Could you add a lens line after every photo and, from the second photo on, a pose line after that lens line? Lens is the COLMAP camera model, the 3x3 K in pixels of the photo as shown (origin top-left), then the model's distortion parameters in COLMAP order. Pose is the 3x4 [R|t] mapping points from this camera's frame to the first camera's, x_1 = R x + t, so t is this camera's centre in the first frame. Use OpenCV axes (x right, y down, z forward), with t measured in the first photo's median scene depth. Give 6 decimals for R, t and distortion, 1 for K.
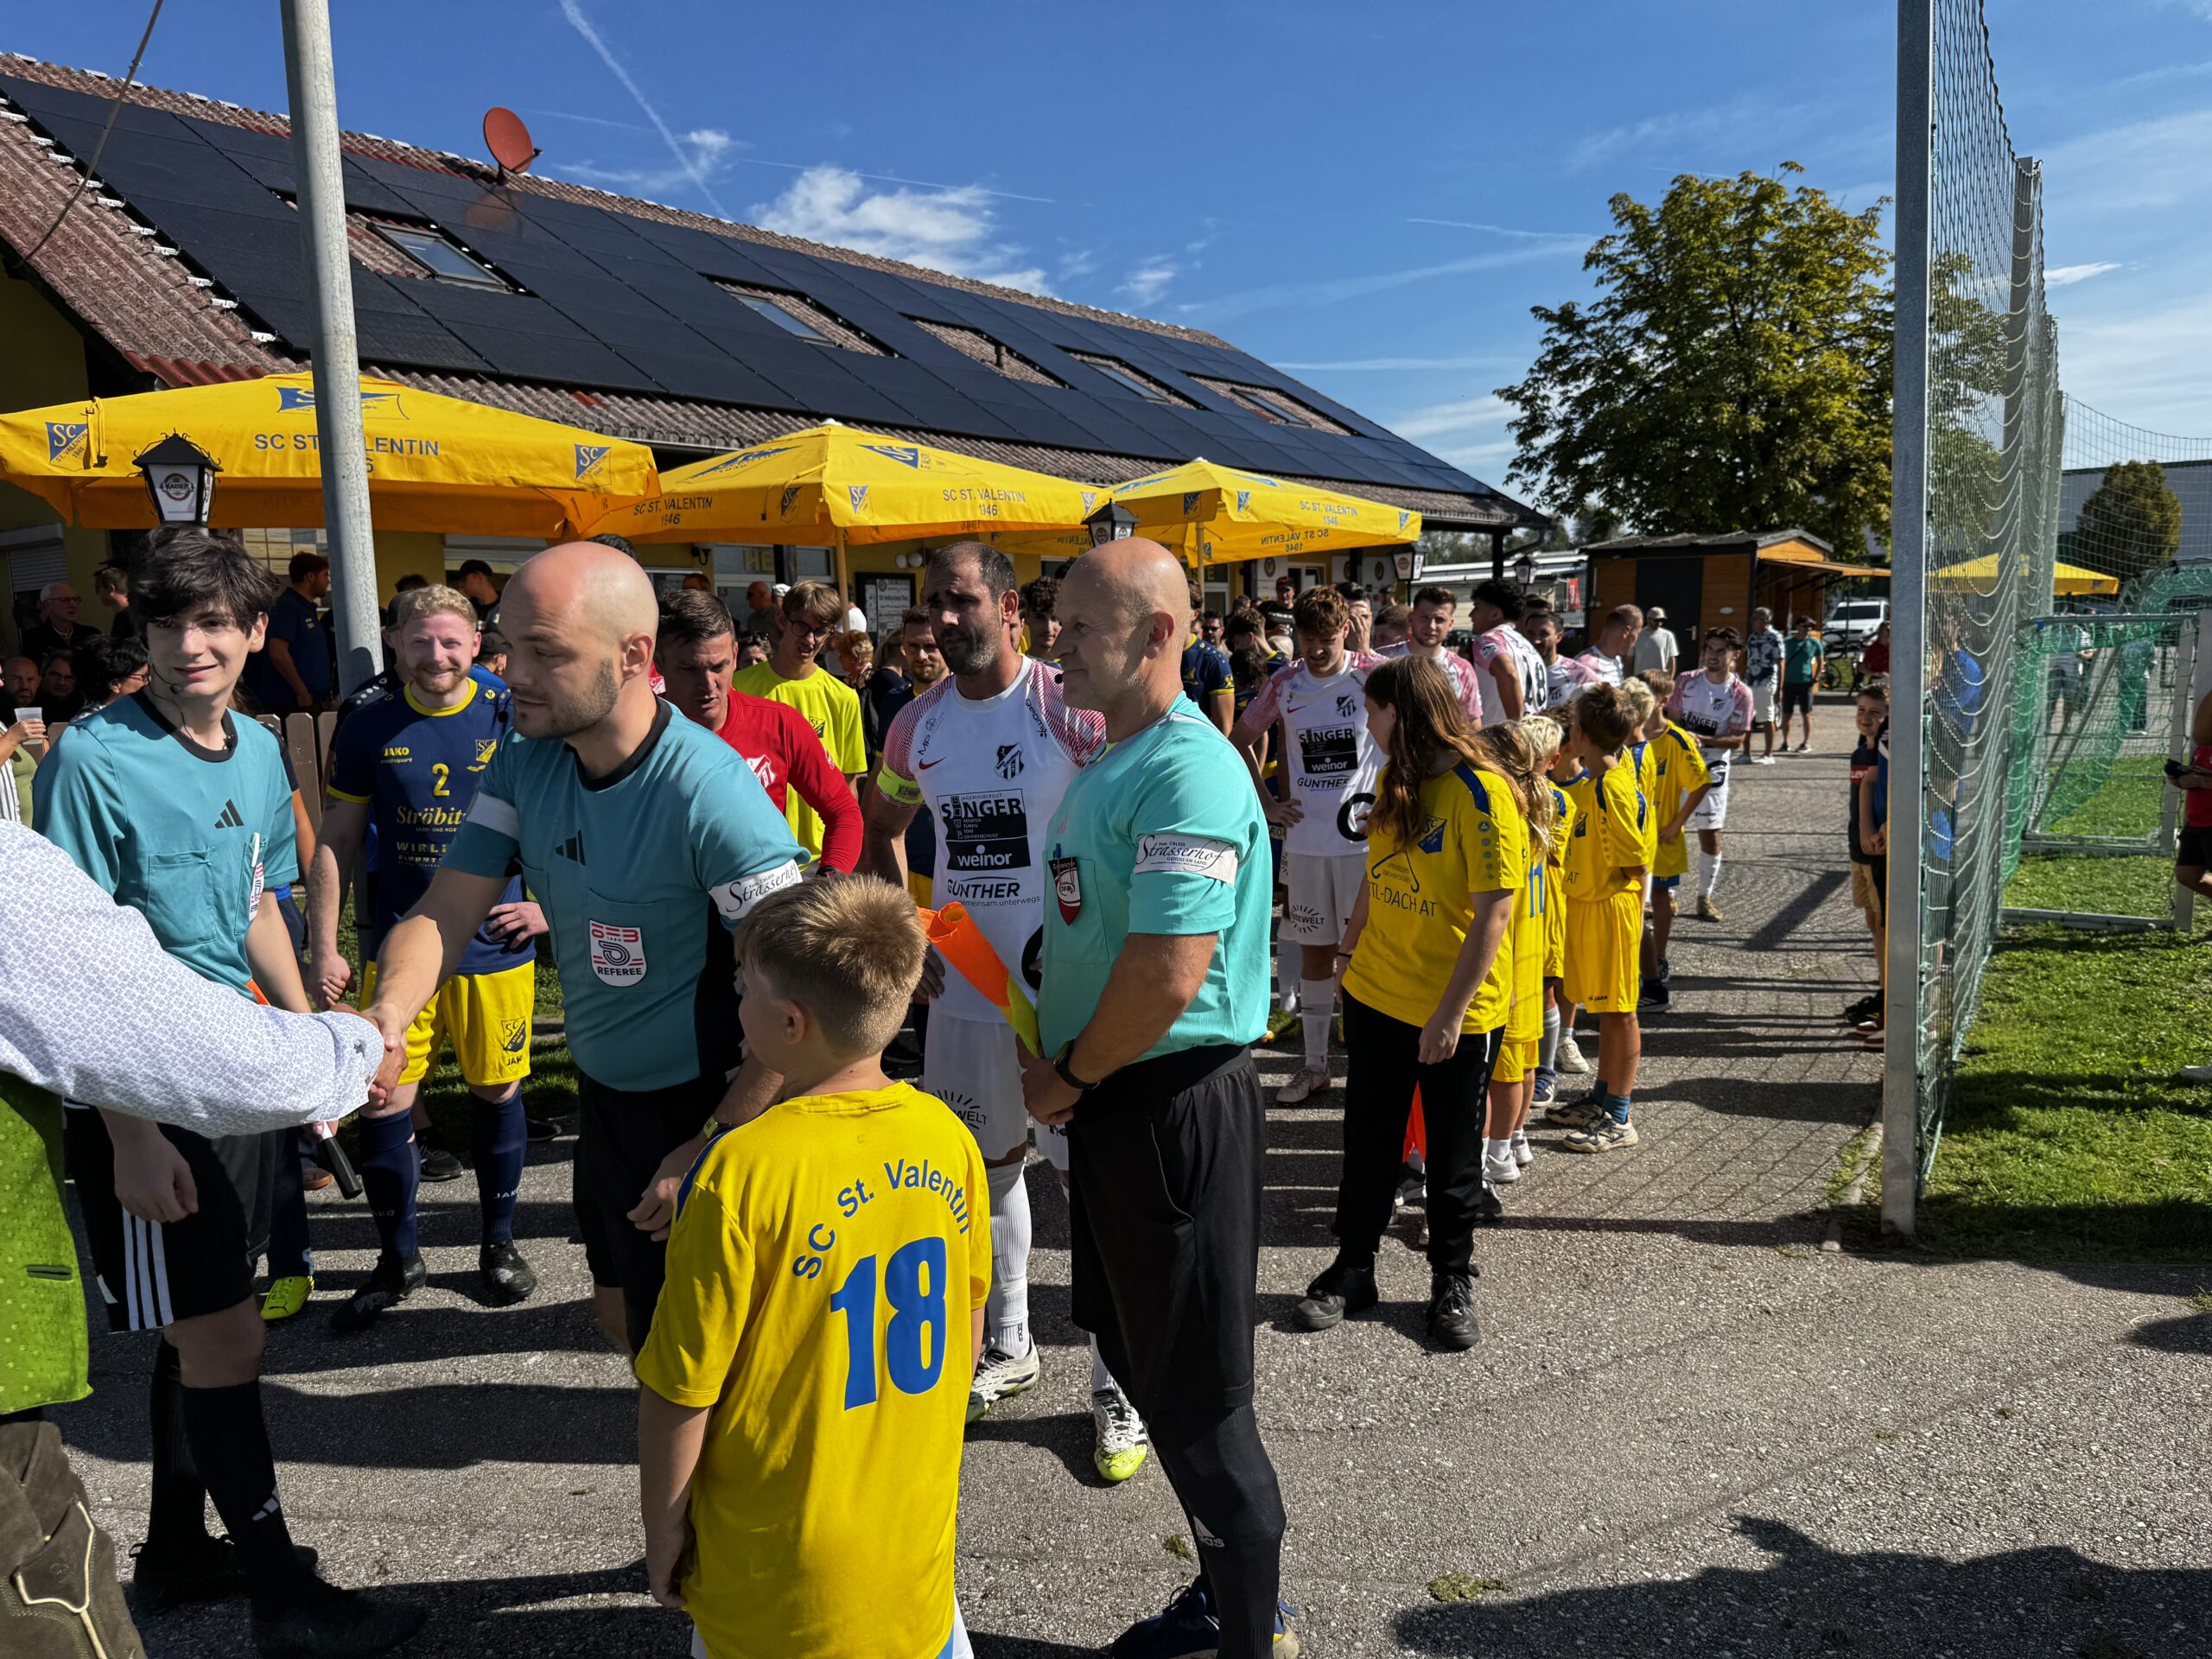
lens RADIAL K [[1603.2, 0, 1106.0], [0, 1603.2, 829.5], [0, 0, 1]] dist [0.119714, -0.207330]
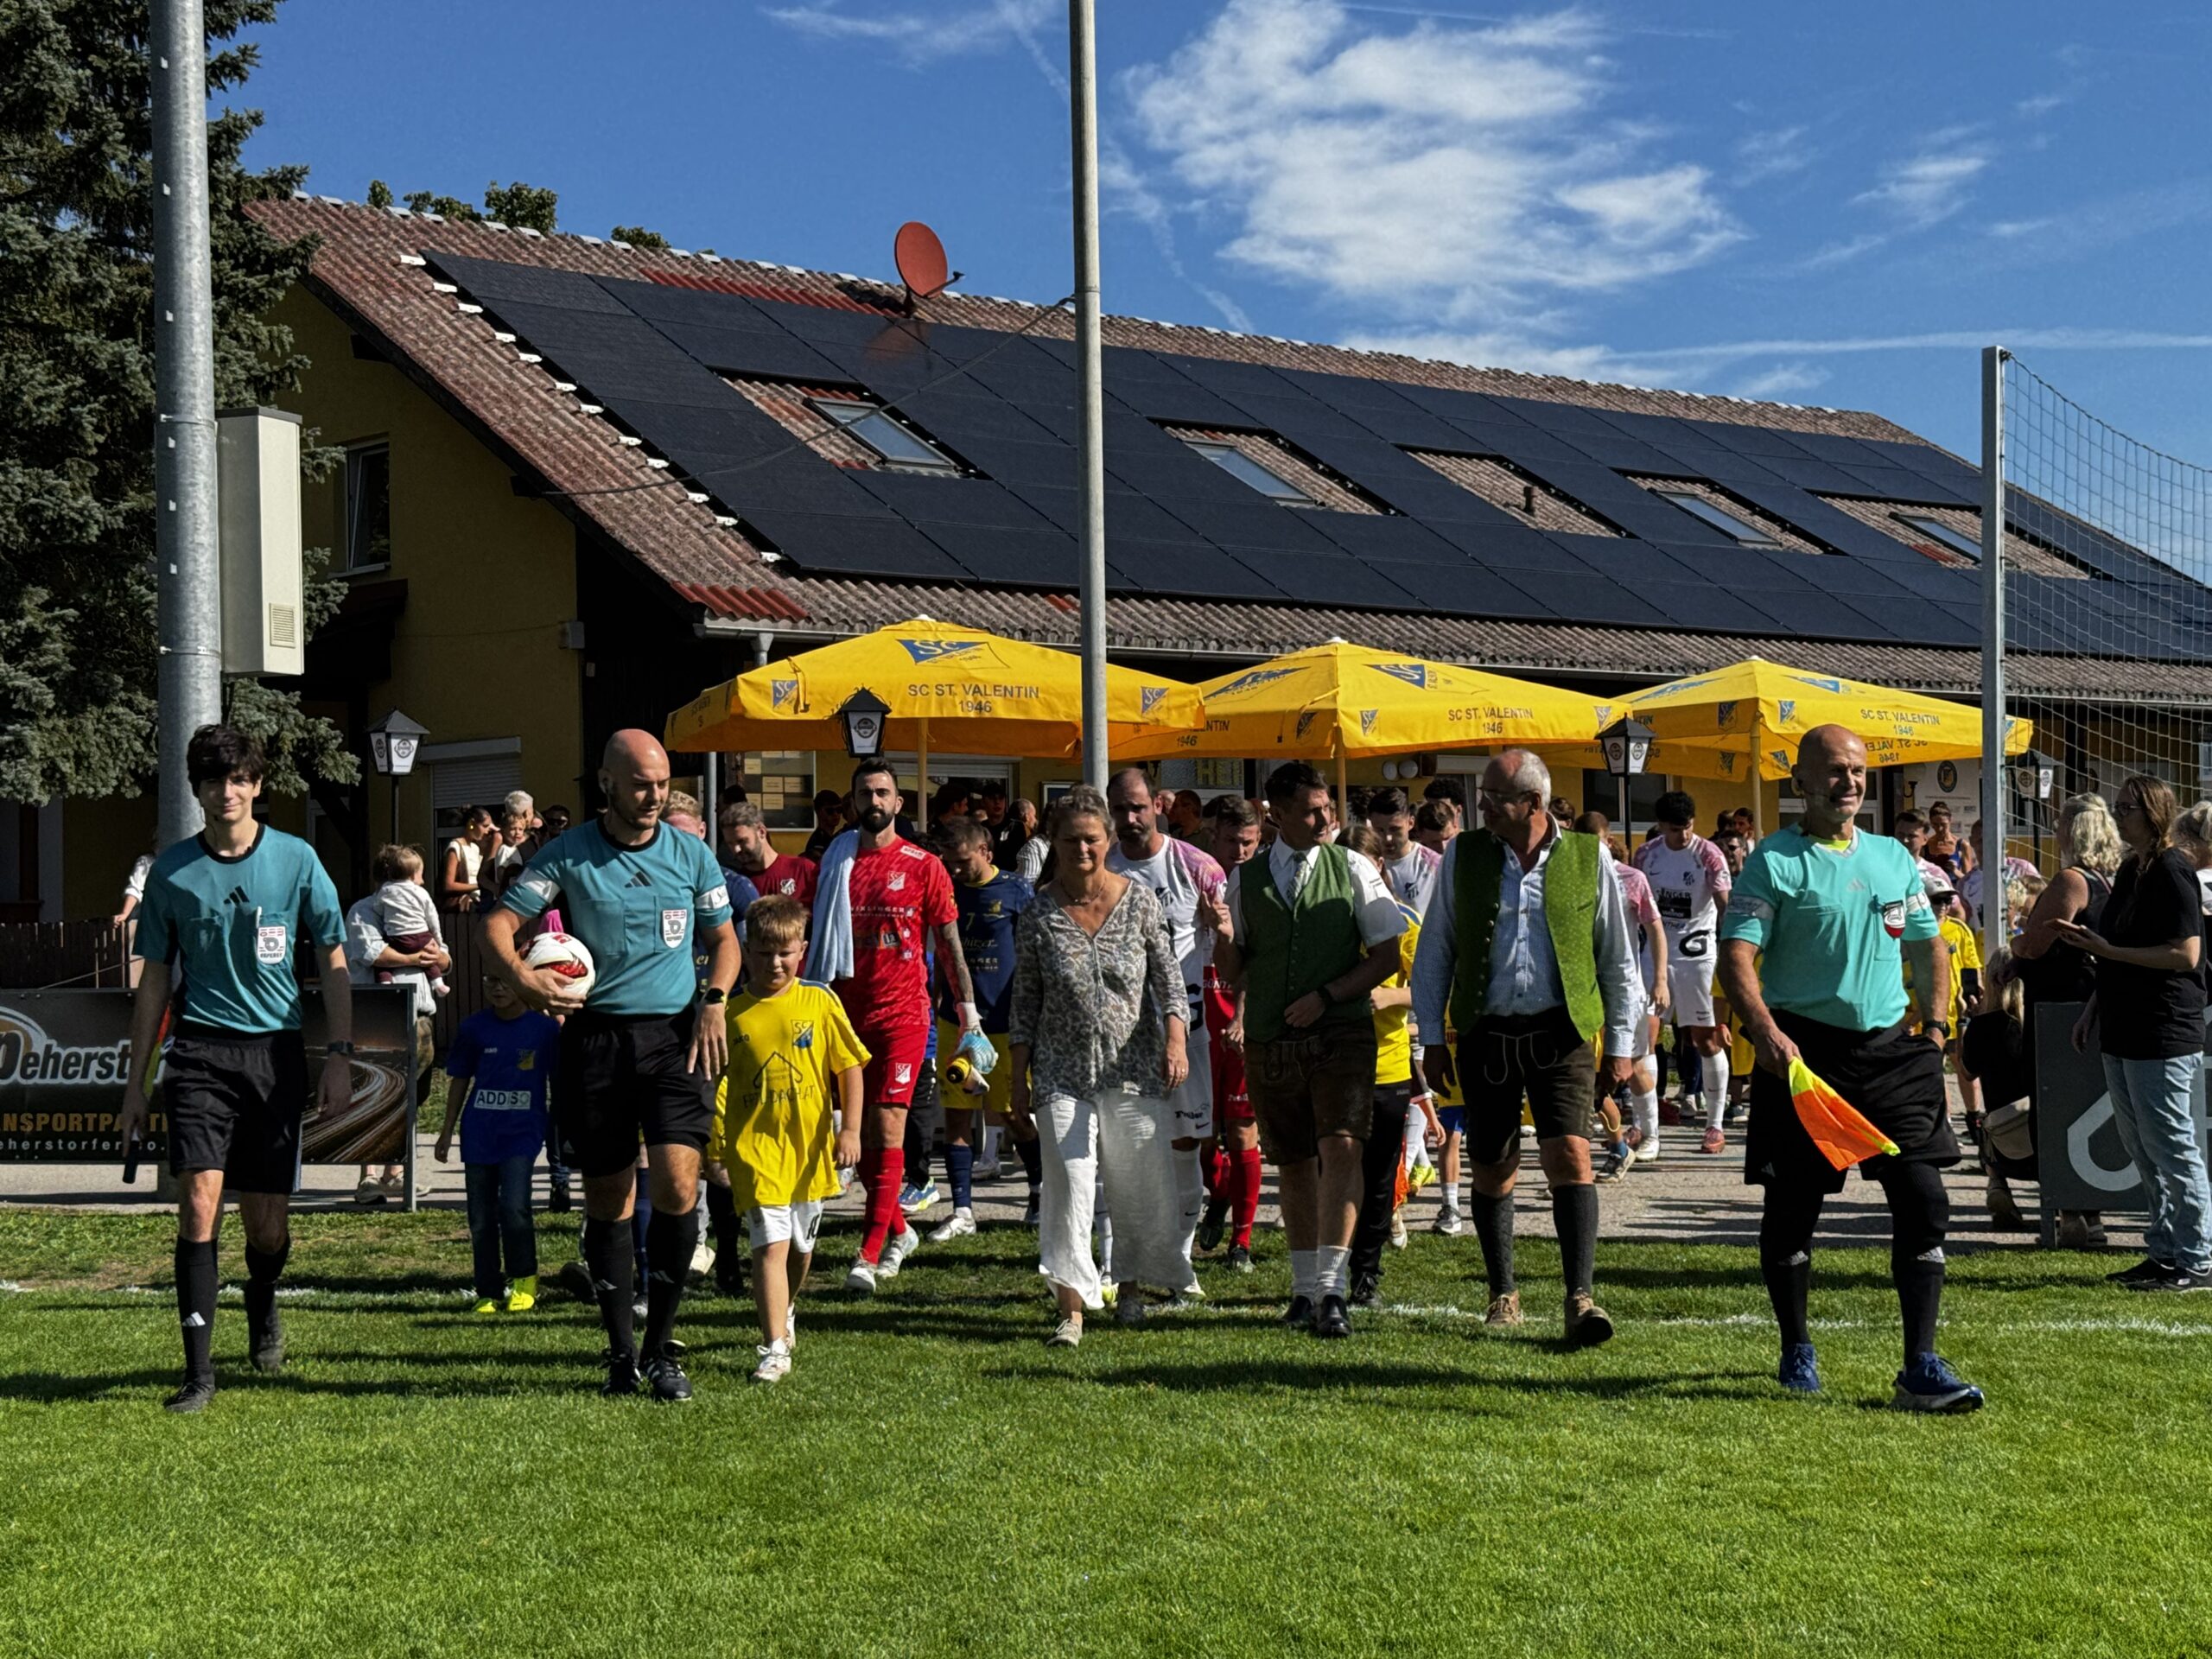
lens RADIAL K [[3354.9, 0, 1106.0], [0, 3354.9, 829.5], [0, 0, 1]] dist [0.191557, 0.034462]
pose [[0.980123, 0.004745, -0.198335, 0.039712], [-0.033150, 0.989576, -0.140146, 0.061882], [0.195602, 0.143935, 0.970063, -0.400323]]
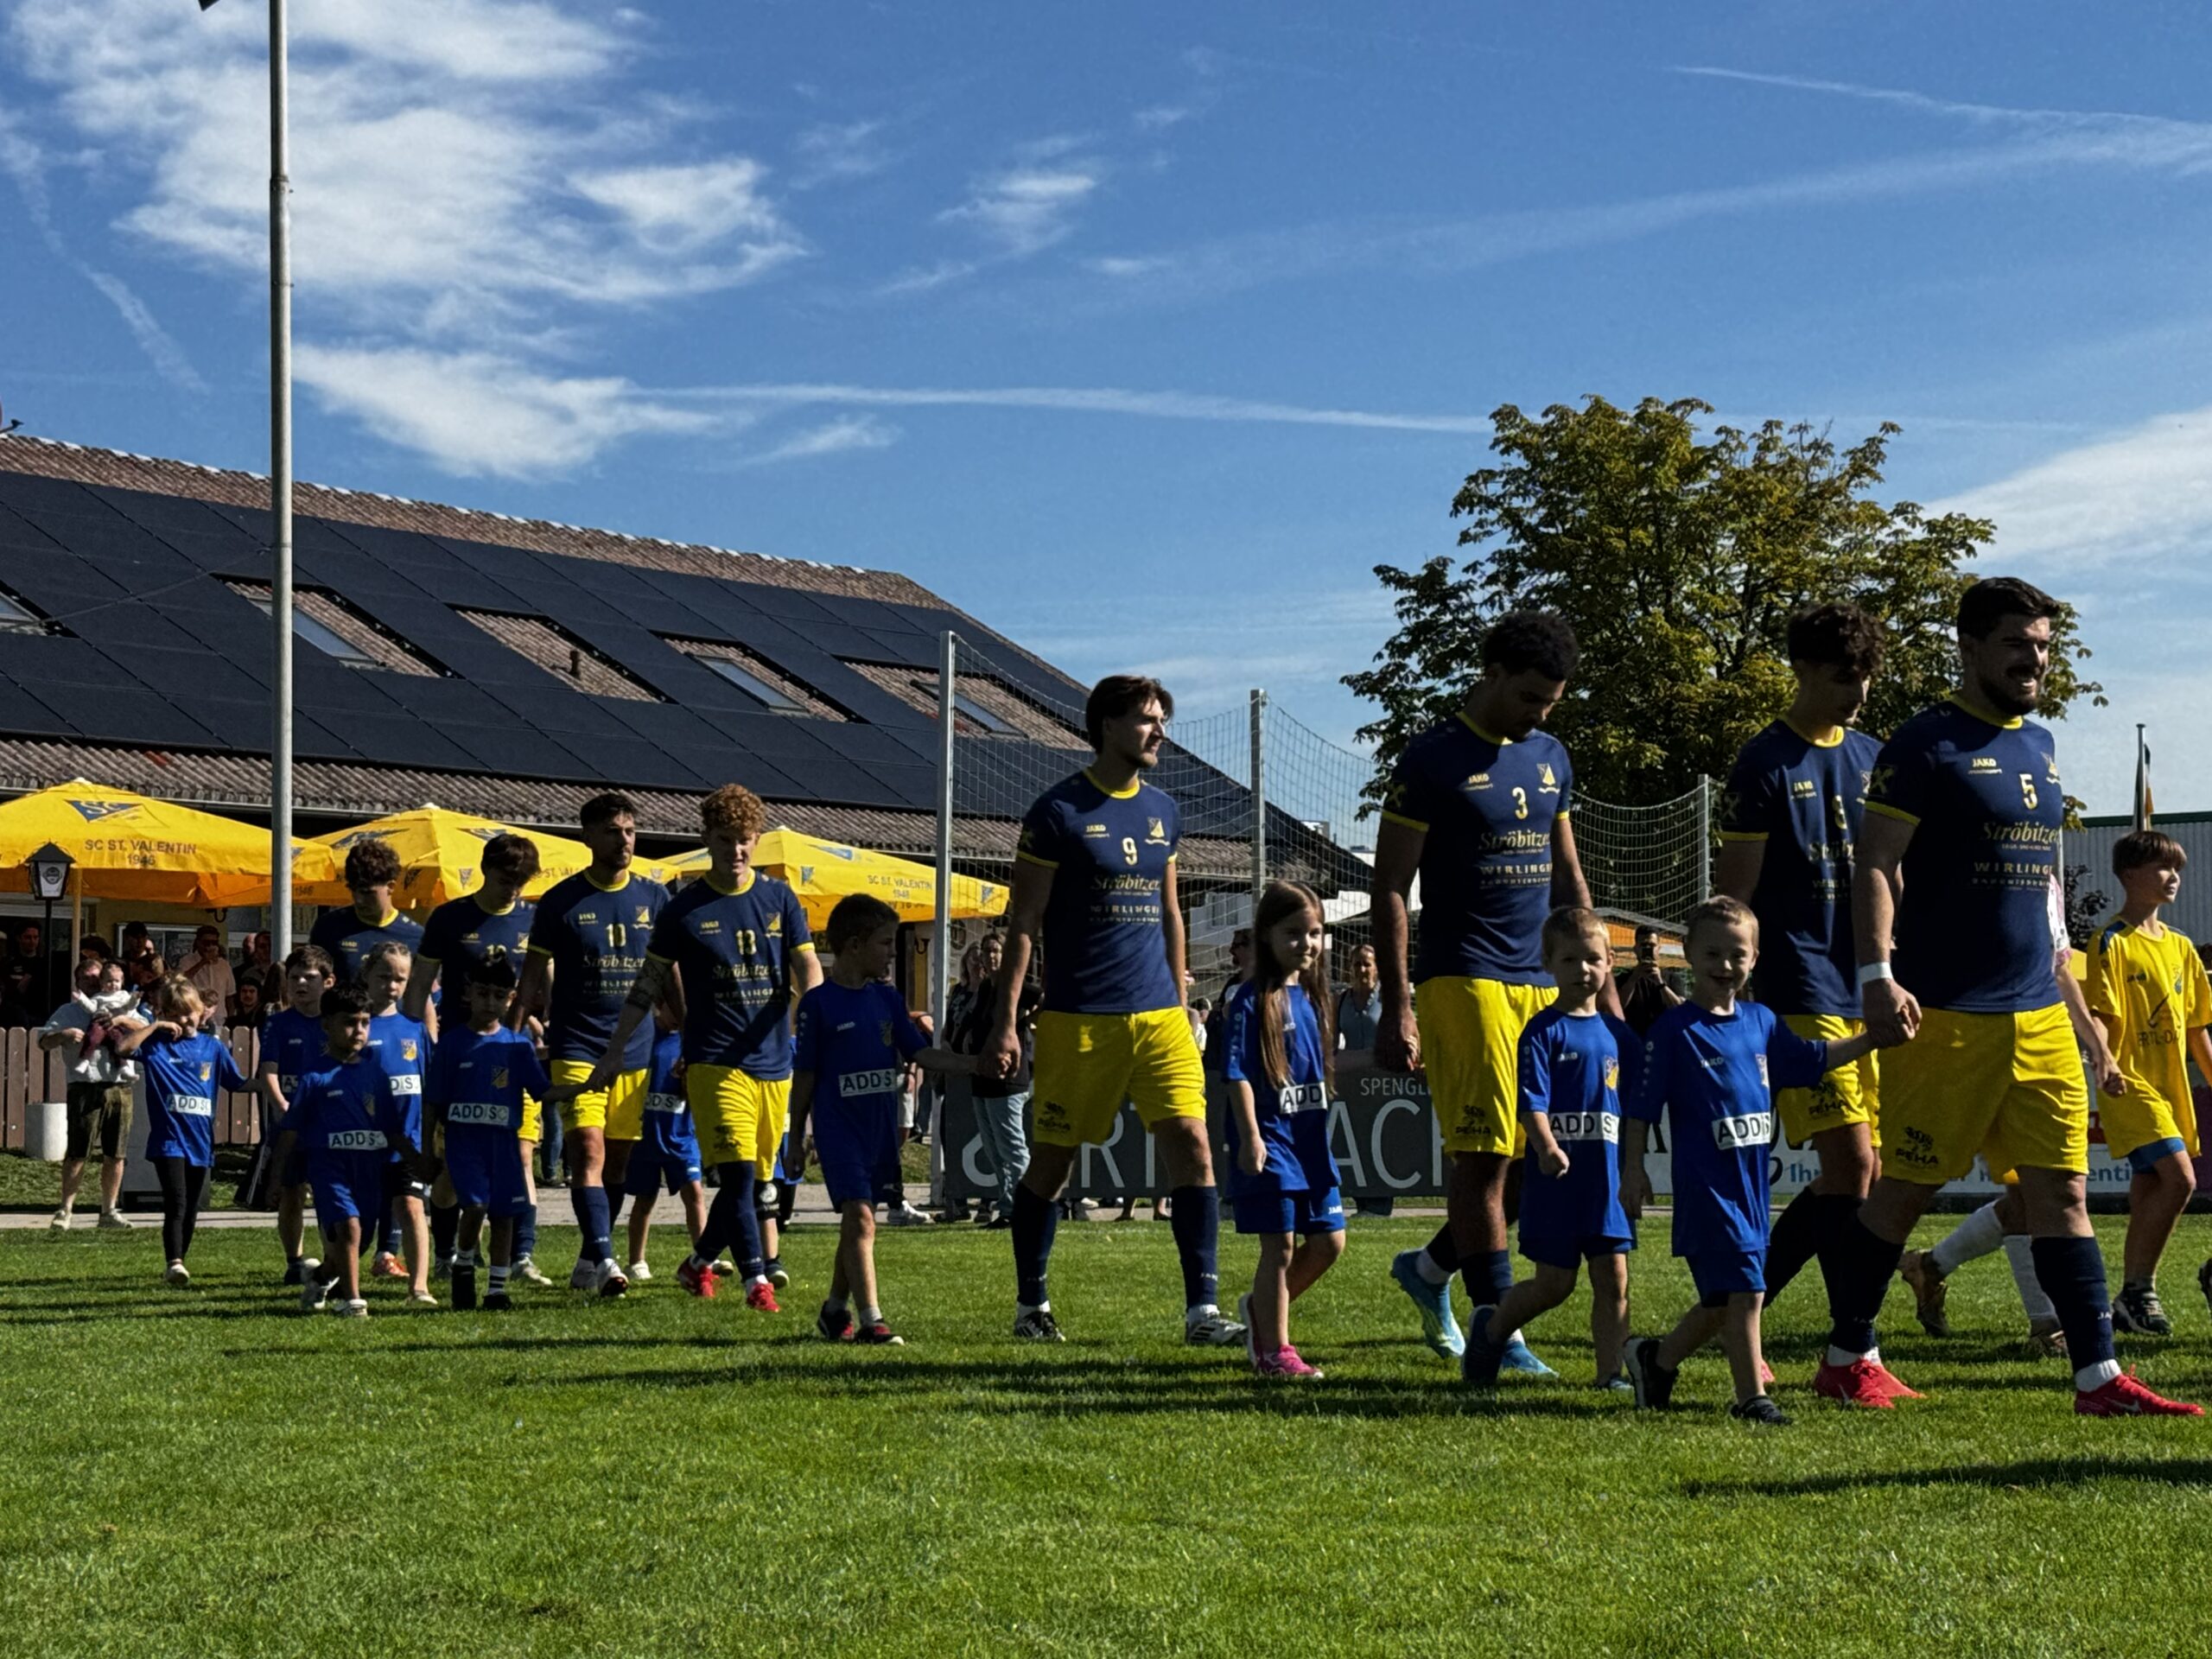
lens RADIAL K [[4321.1, 0, 1106.0], [0, 4321.1, 829.5], [0, 0, 1]] dist [0.104039, 0.343184]
pose [[0.997689, 0.022690, 0.064044, 0.044468], [-0.010536, 0.982855, -0.184078, 0.129559], [-0.067123, 0.182978, 0.980823, -0.814498]]
